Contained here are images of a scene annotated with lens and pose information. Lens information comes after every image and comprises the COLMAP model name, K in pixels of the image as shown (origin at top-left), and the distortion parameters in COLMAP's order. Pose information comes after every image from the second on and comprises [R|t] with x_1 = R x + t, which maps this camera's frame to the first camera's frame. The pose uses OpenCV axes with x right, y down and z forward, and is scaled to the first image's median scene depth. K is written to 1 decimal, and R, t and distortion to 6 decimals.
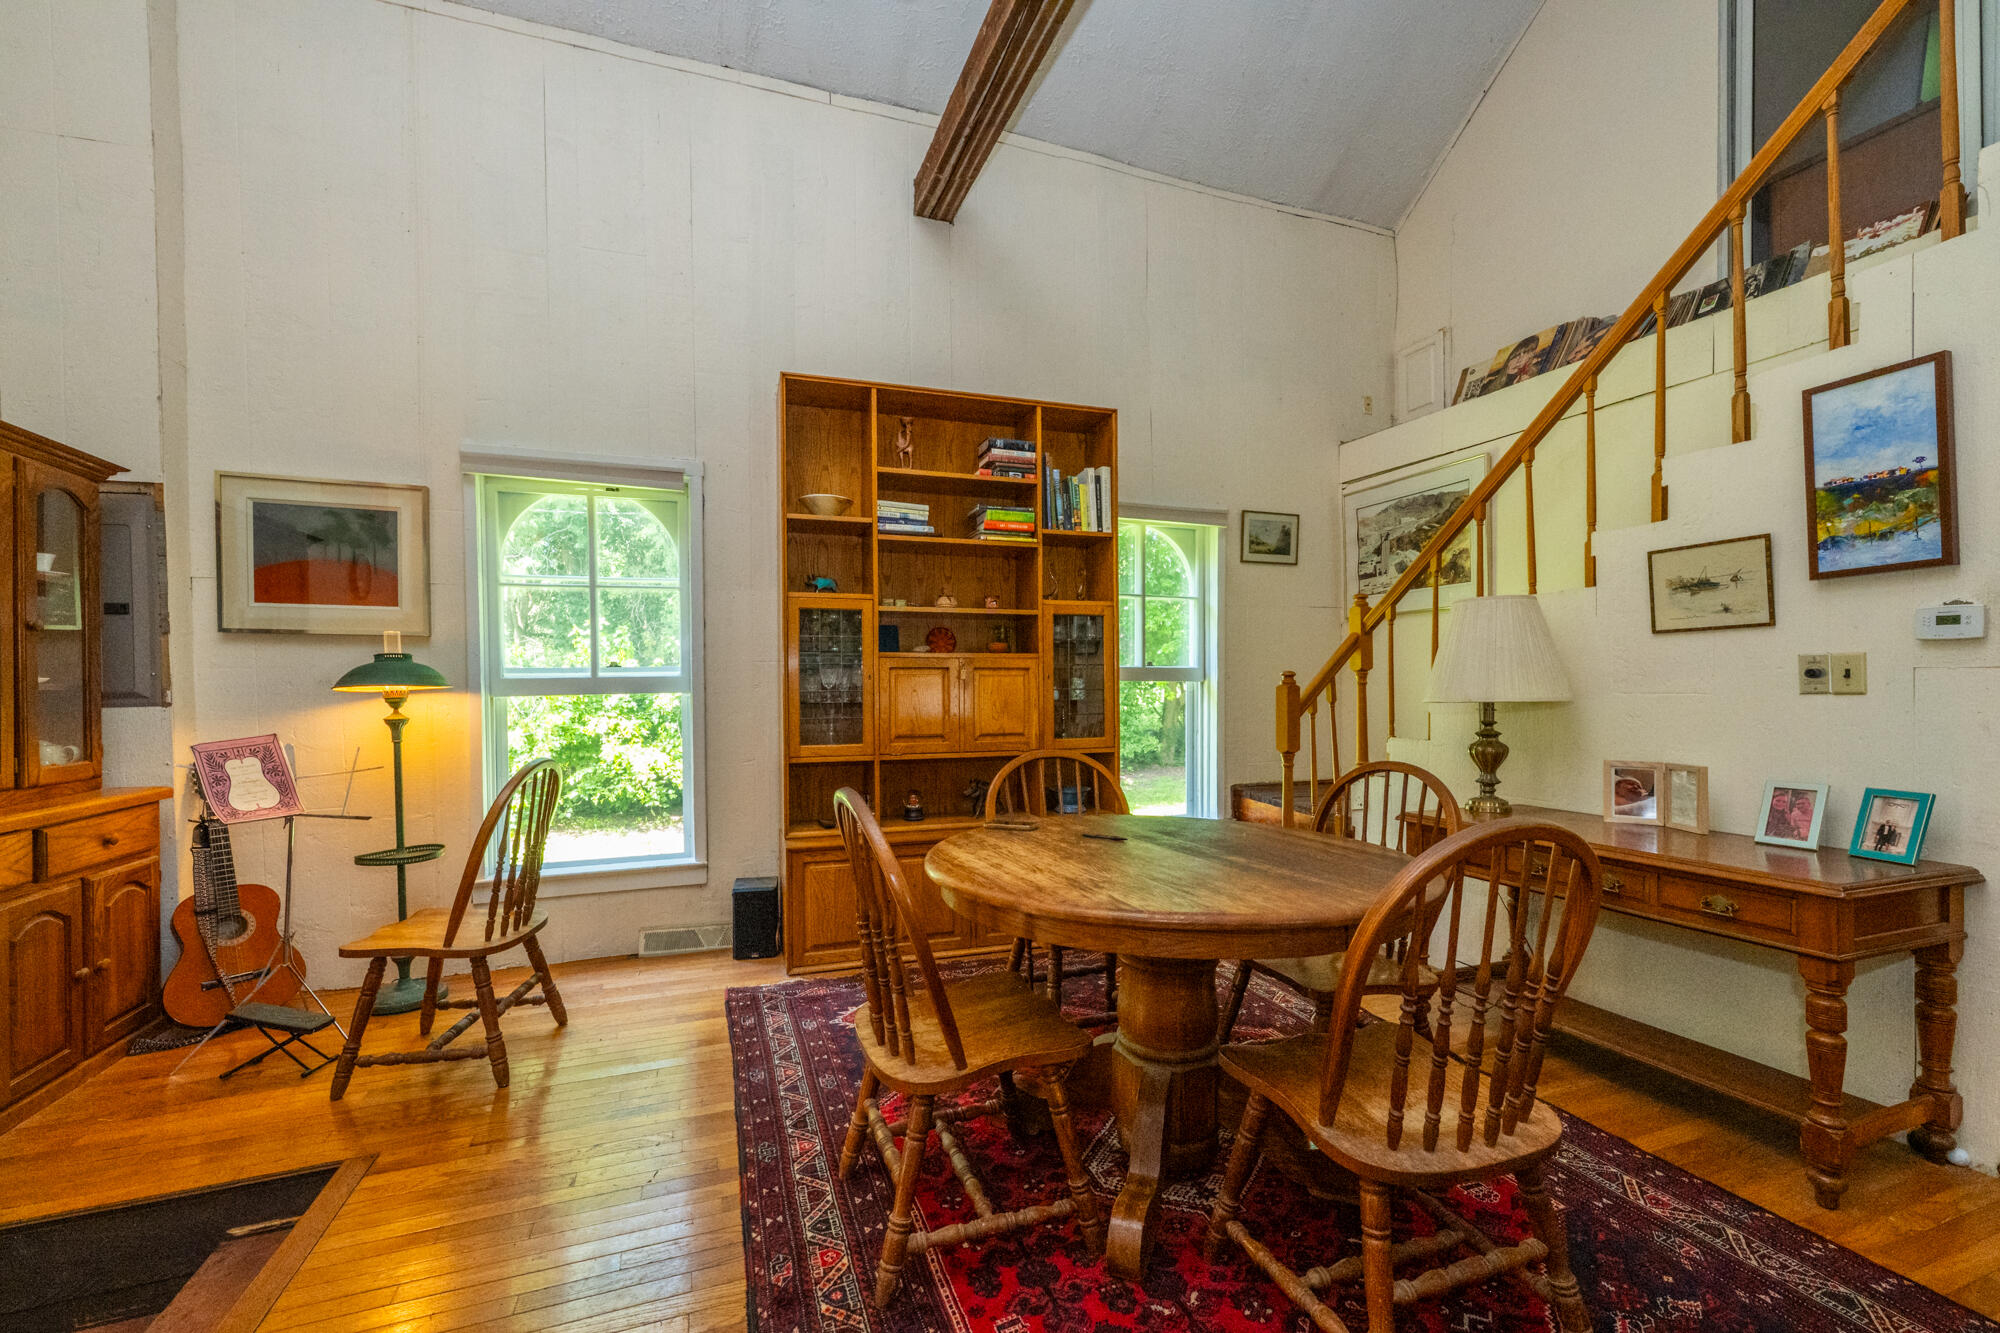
lens RADIAL K [[808.6, 0, 984.0], [0, 808.6, 695.8], [0, 0, 1]] dist [0.004010, -0.000391]
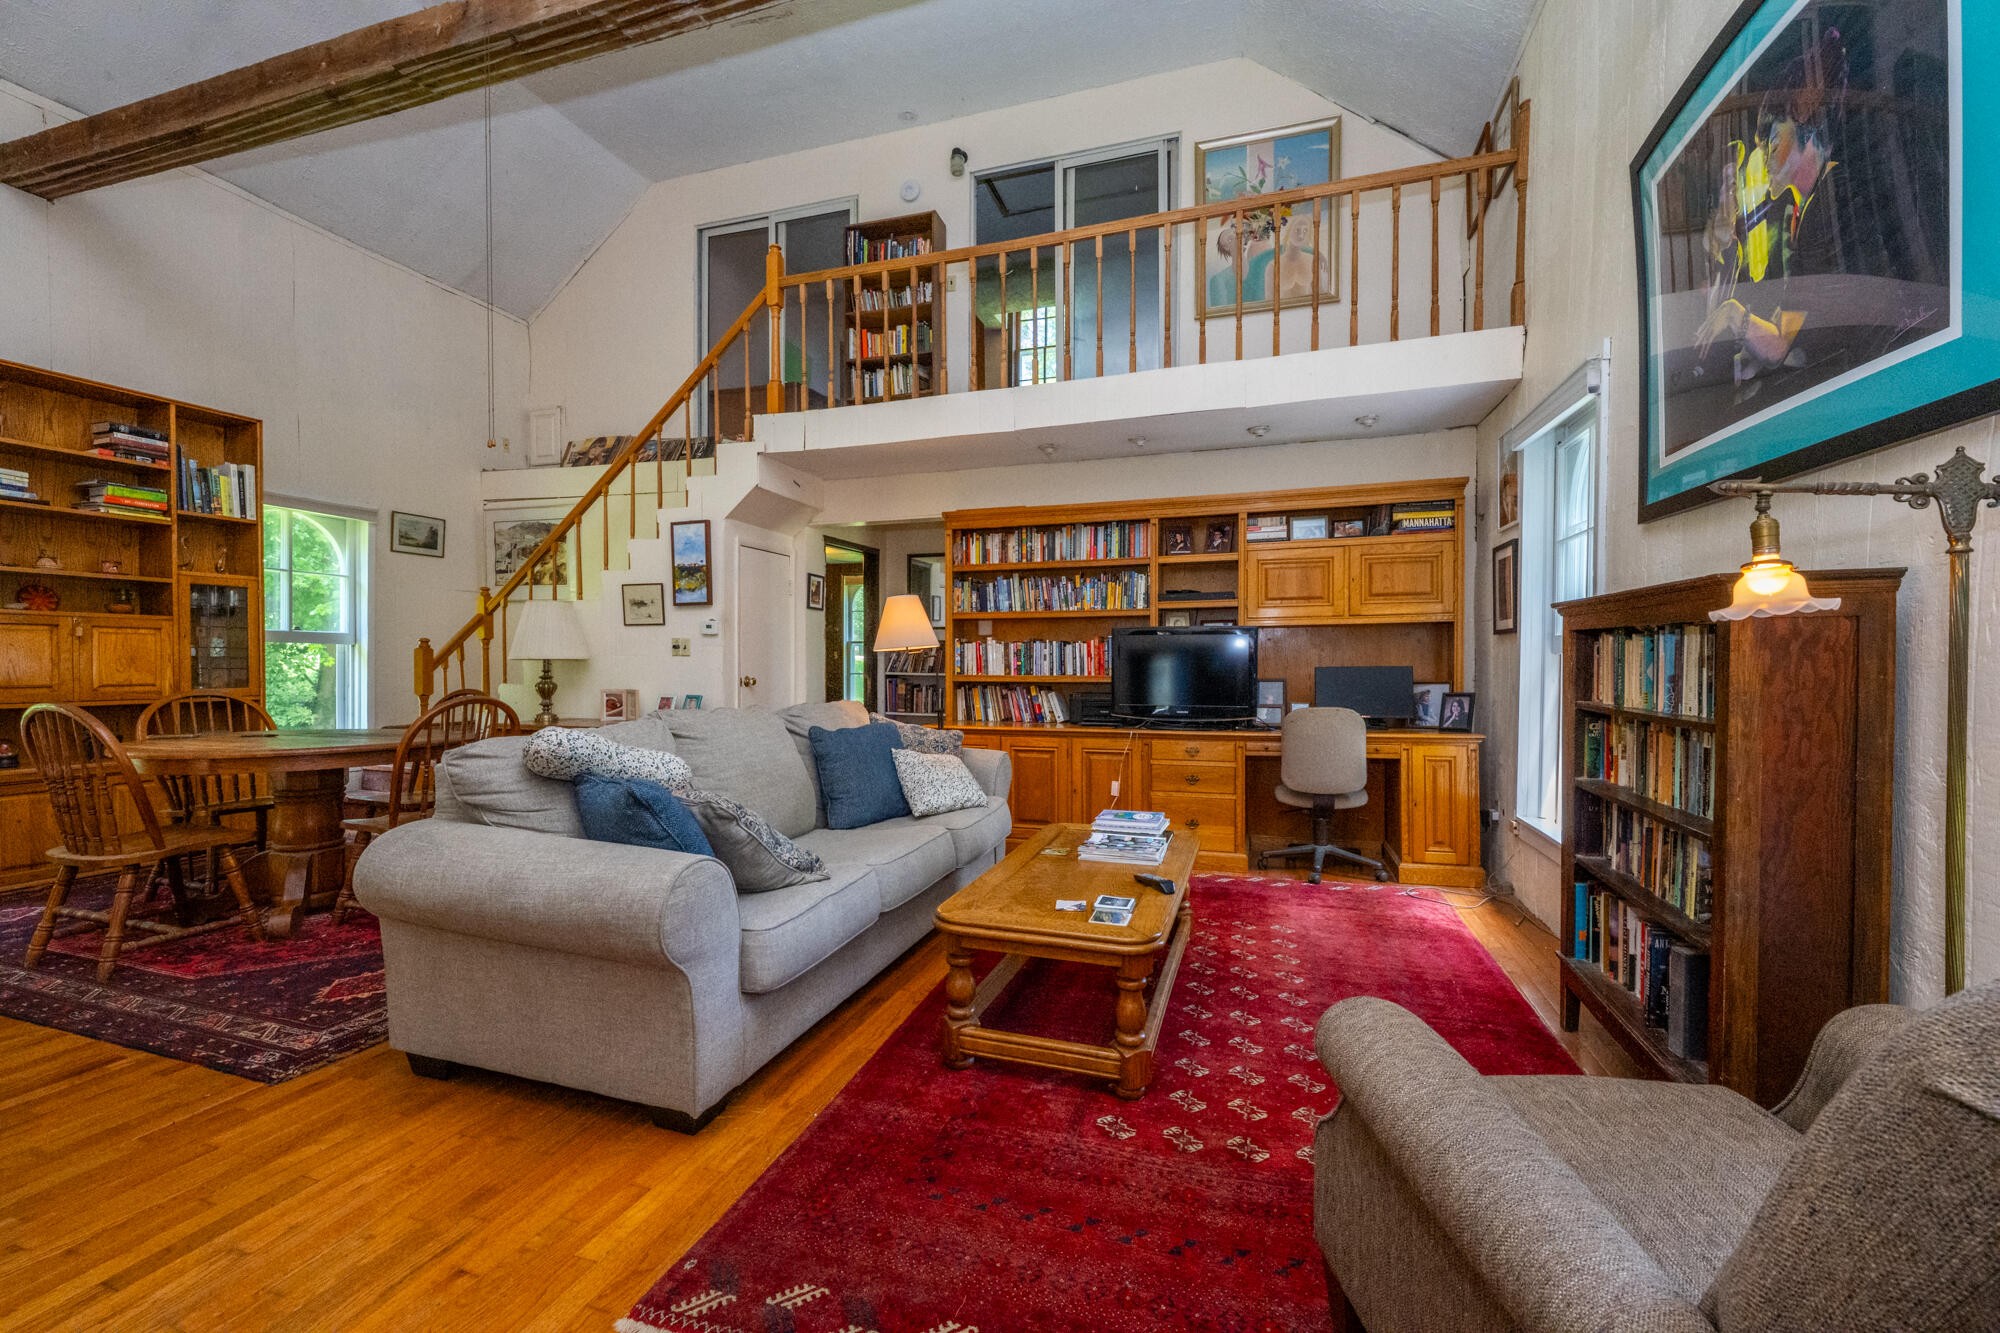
lens RADIAL K [[808.6, 0, 1003.7], [0, 808.6, 672.0], [0, 0, 1]] dist [0.004010, -0.000391]
pose [[0.608315, 0.000451, 0.793696, -0.130704], [-0.006066, 0.999973, 0.004081, 0.016576], [-0.793673, -0.007297, 0.608301, -0.658155]]
